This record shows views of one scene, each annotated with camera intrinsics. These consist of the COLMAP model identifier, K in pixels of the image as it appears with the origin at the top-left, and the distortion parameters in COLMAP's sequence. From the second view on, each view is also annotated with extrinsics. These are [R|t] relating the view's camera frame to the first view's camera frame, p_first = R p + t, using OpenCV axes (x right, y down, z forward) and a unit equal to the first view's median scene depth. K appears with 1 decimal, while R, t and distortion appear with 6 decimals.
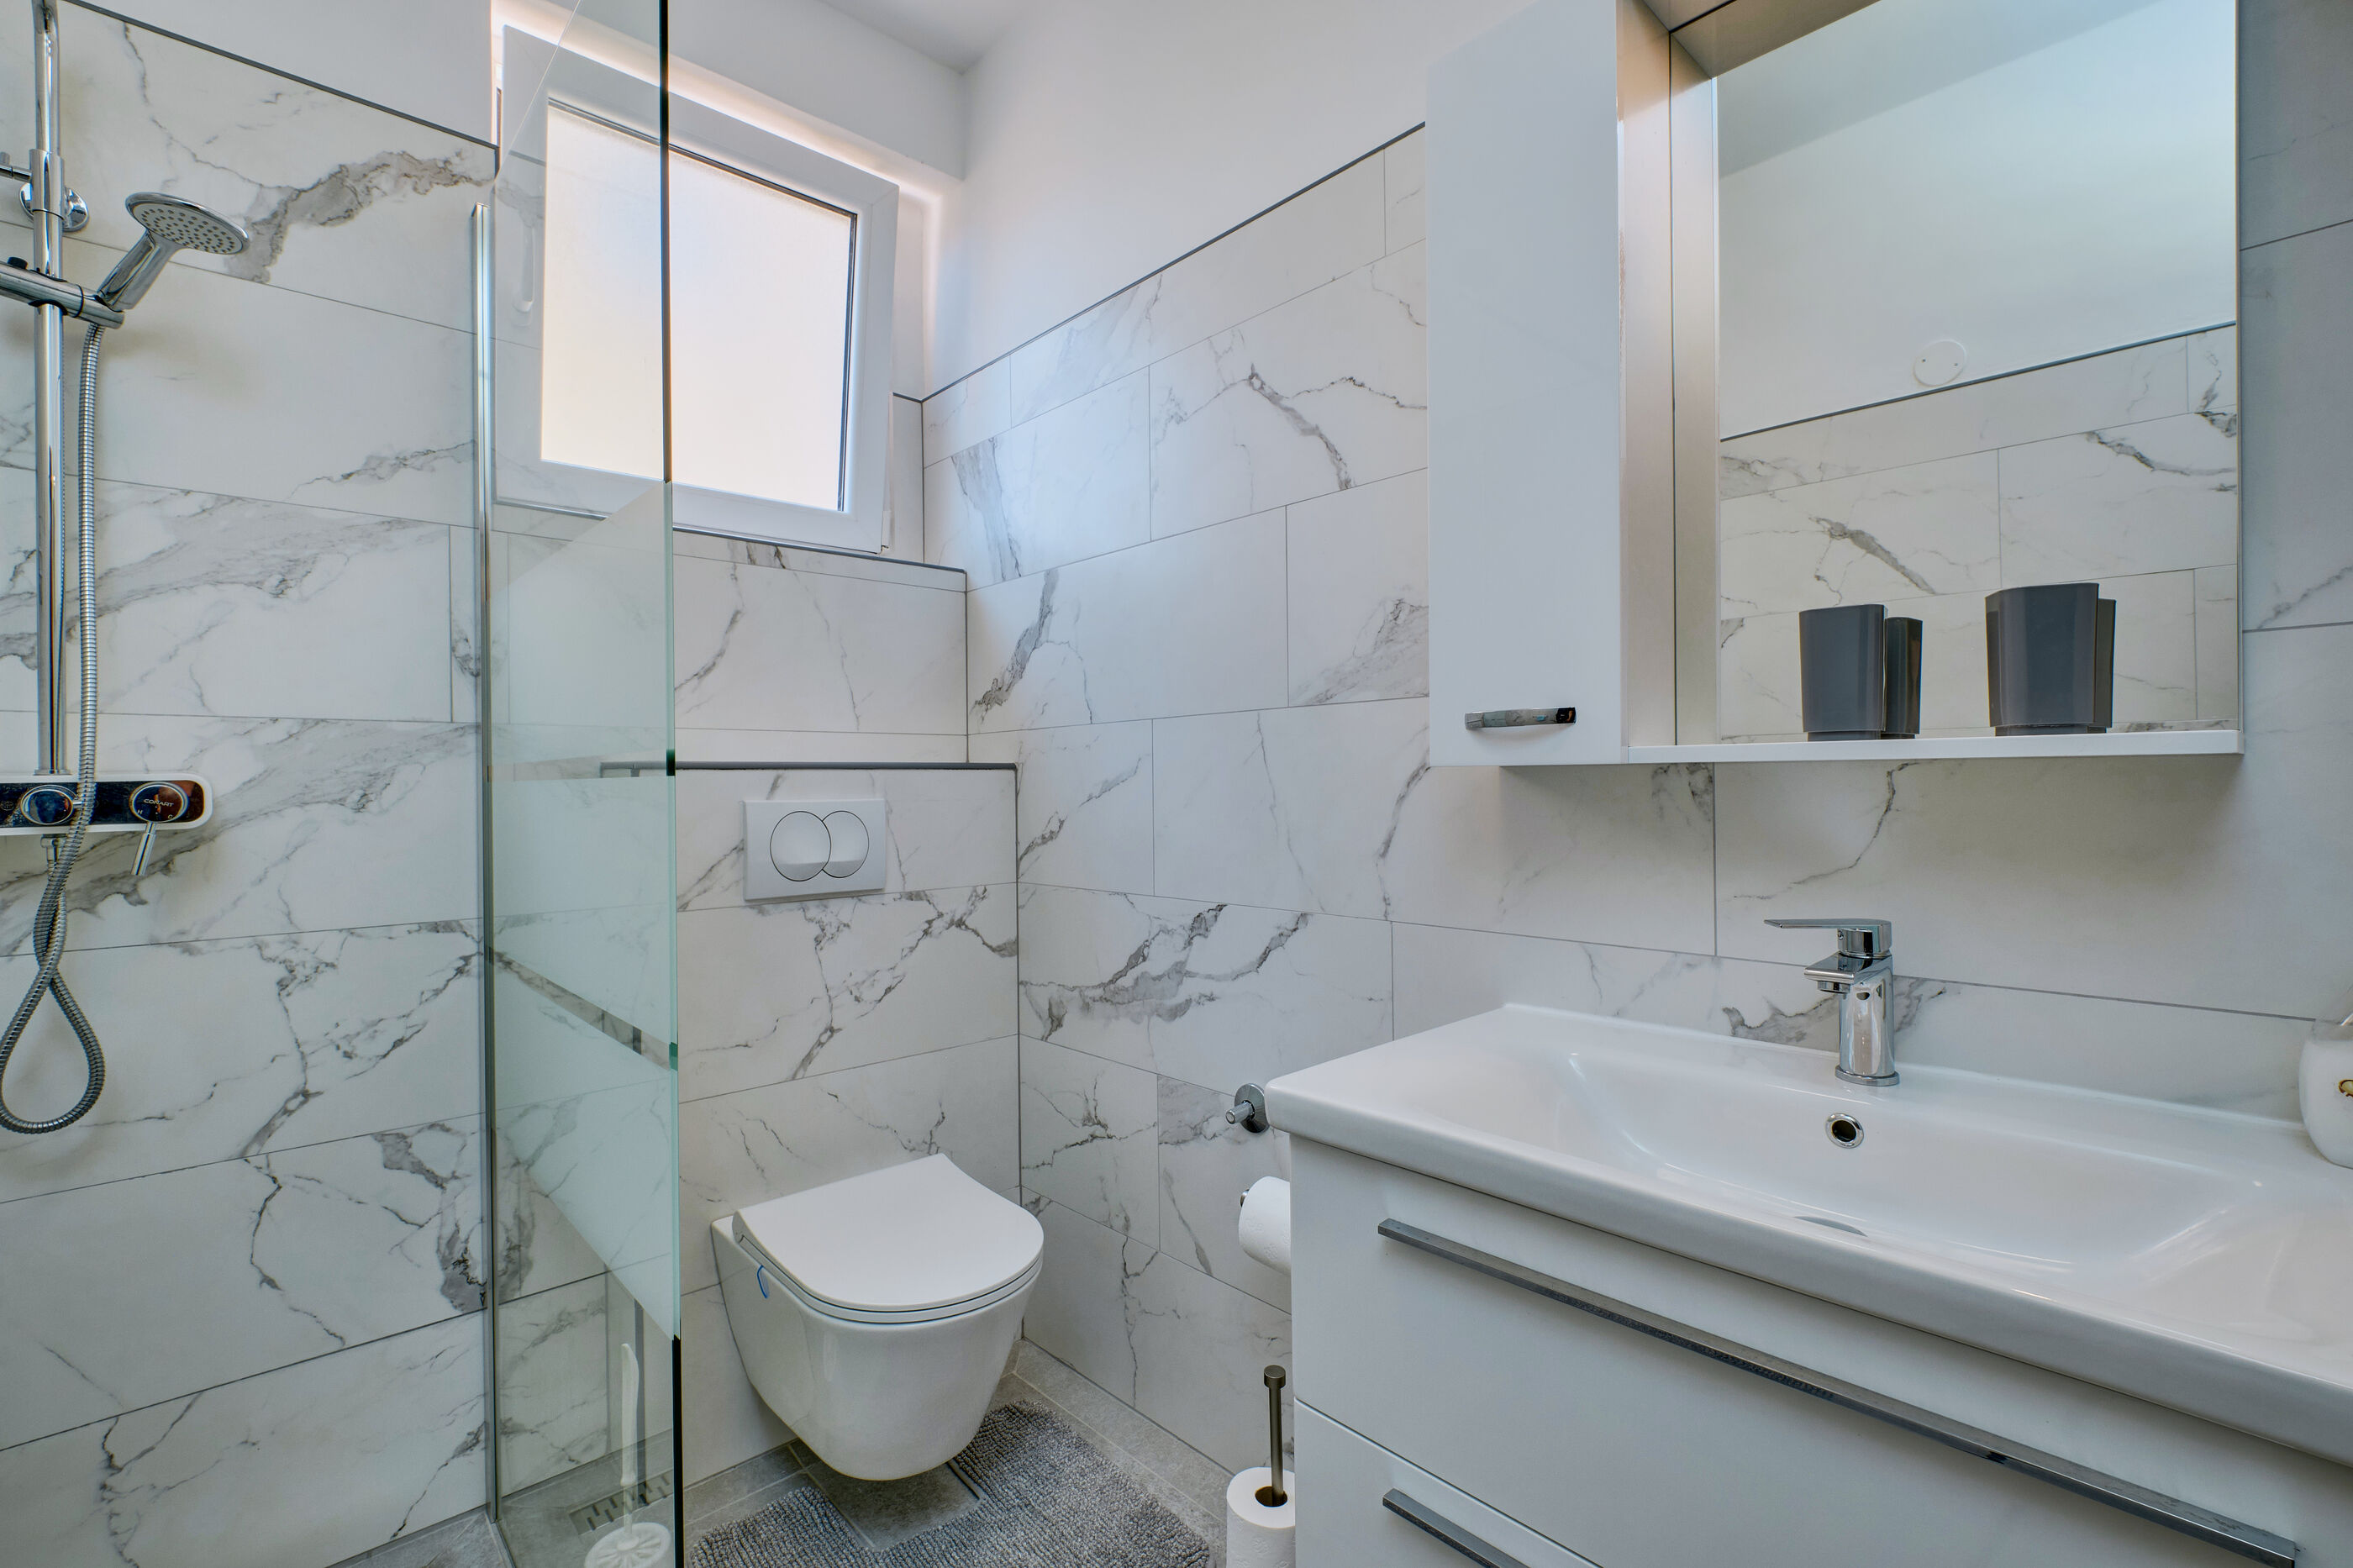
lens RADIAL K [[1038.8, 0, 1178.7], [0, 1038.8, 779.7], [0, 0, 1]] dist [0.001555, -0.002903]
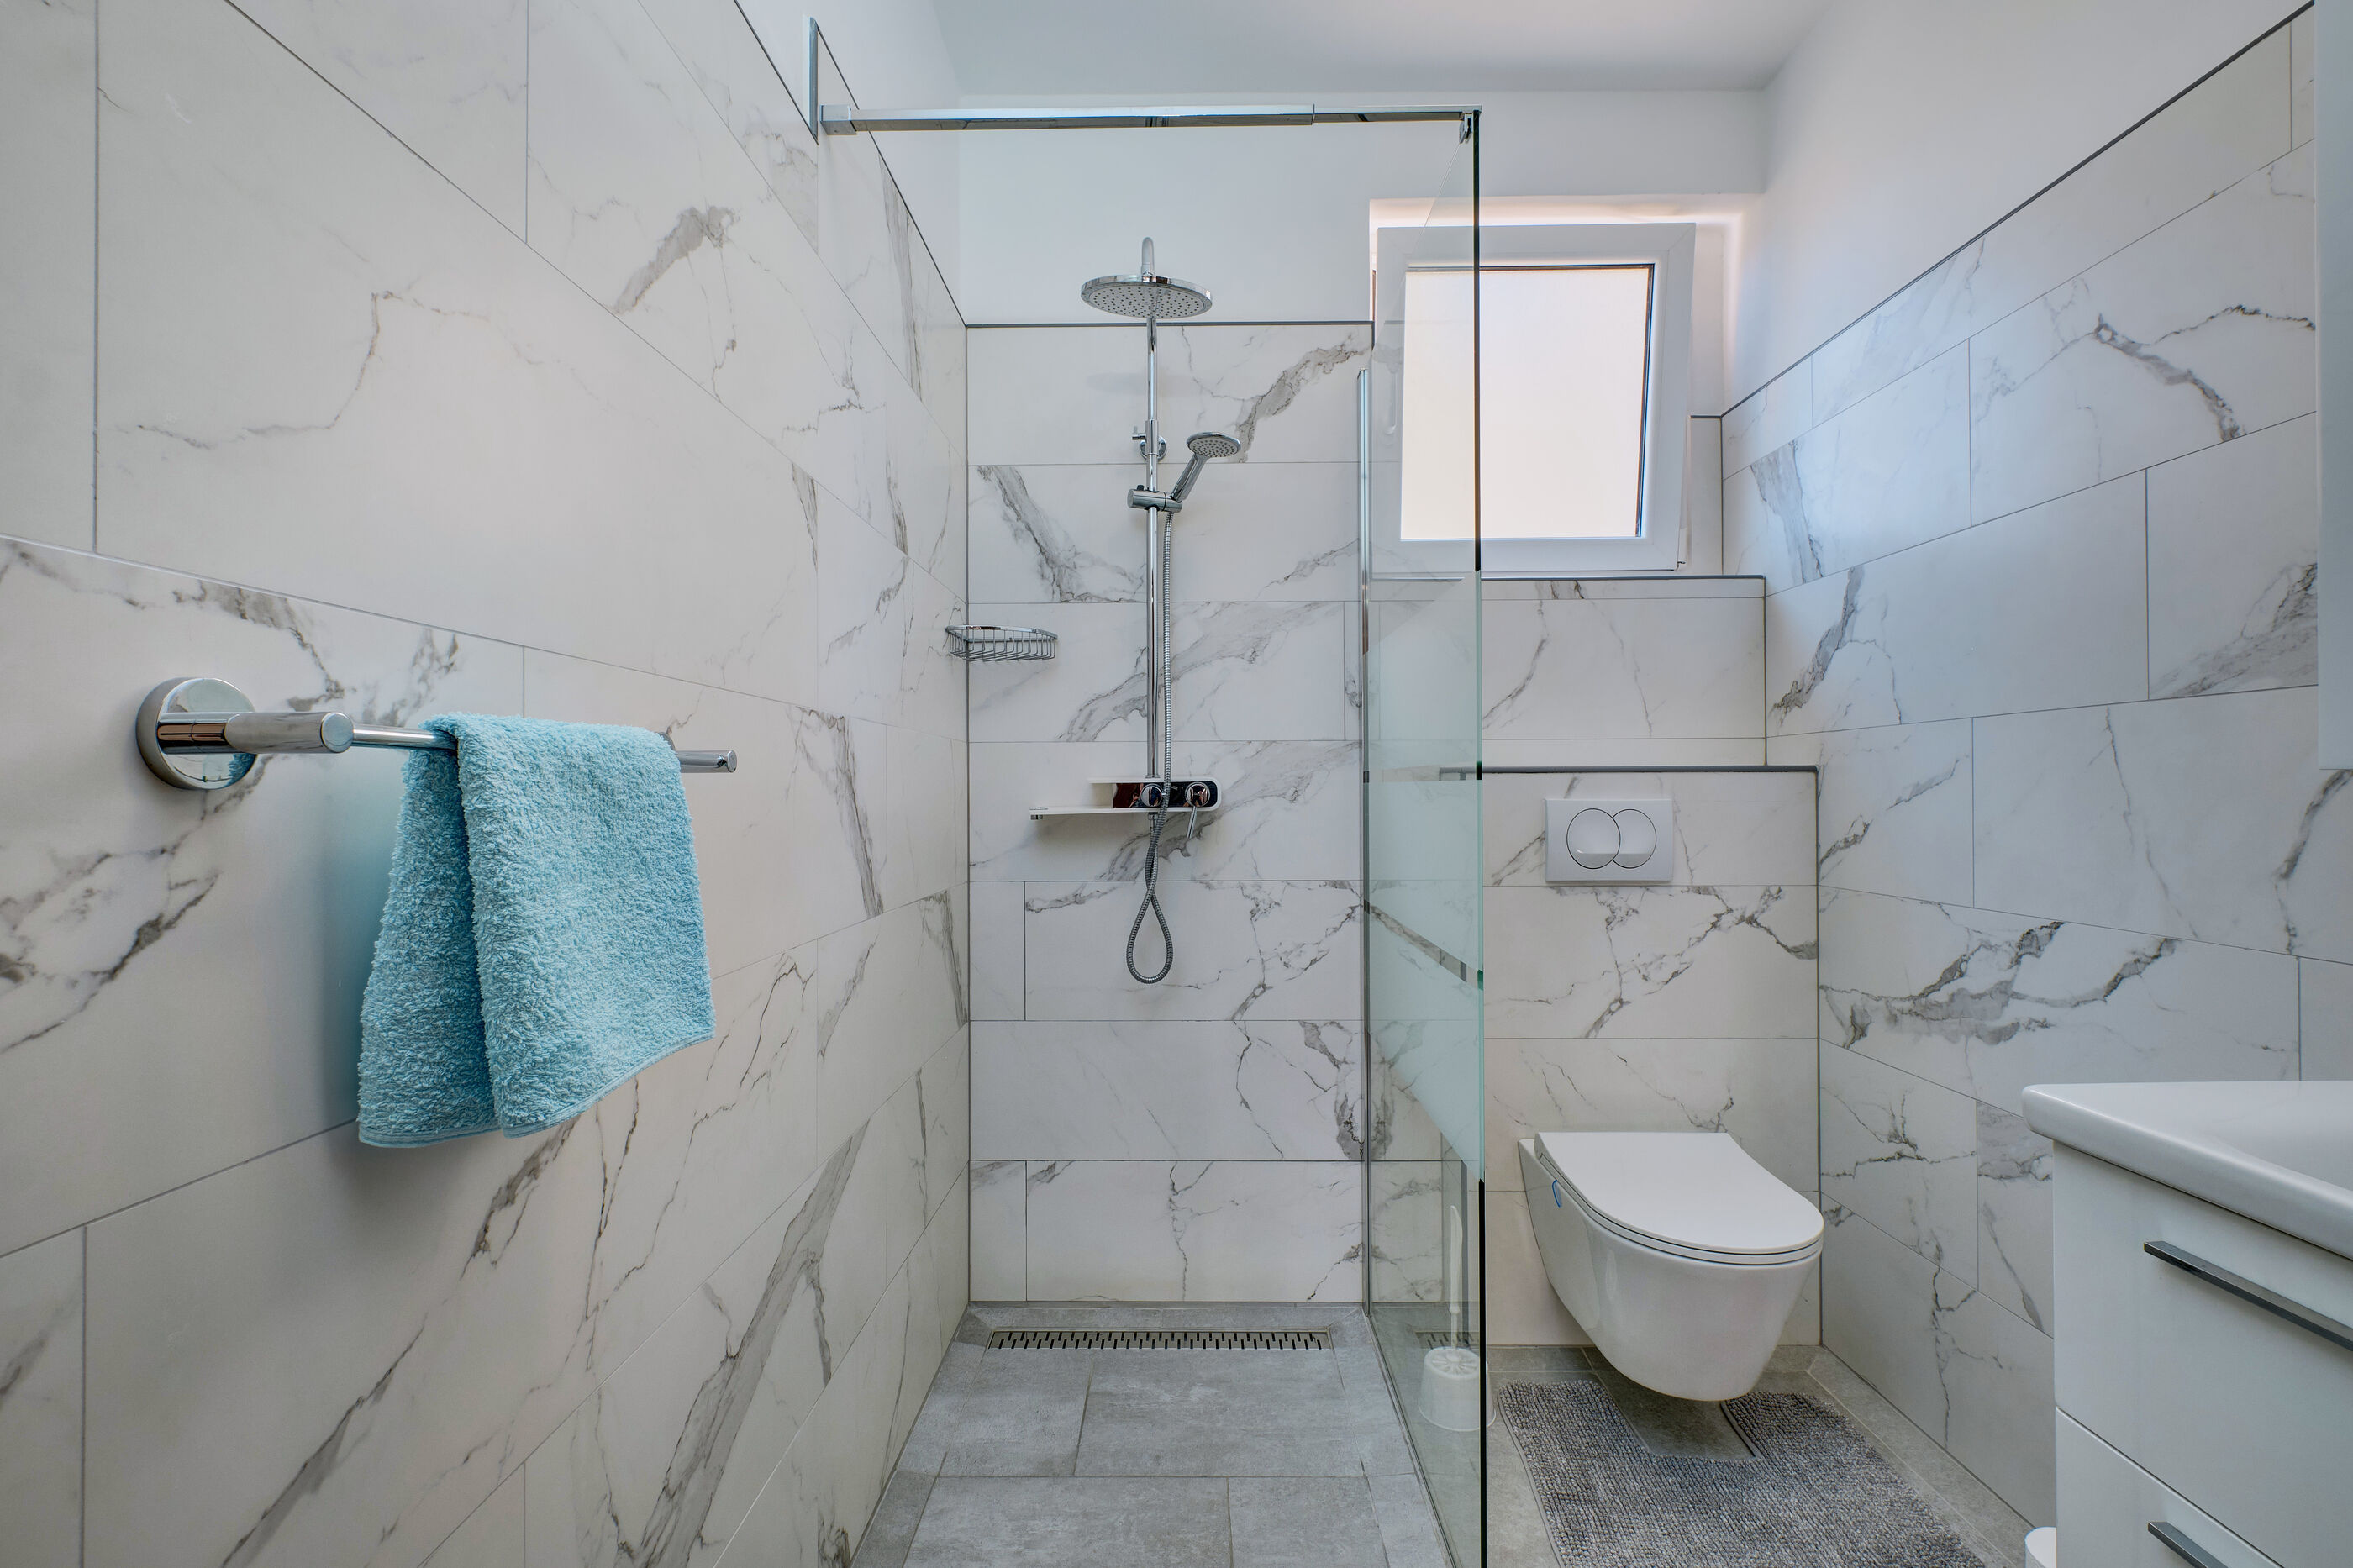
lens RADIAL K [[1040.8, 0, 1176.5], [0, 1040.8, 786.8], [0, 0, 1]] dist [0.001093, -0.000299]
pose [[0.722584, 0.006496, -0.691252, 0.109856], [-0.001823, 0.999970, 0.007492, -0.002094], [0.691280, -0.004154, 0.722575, -0.174393]]
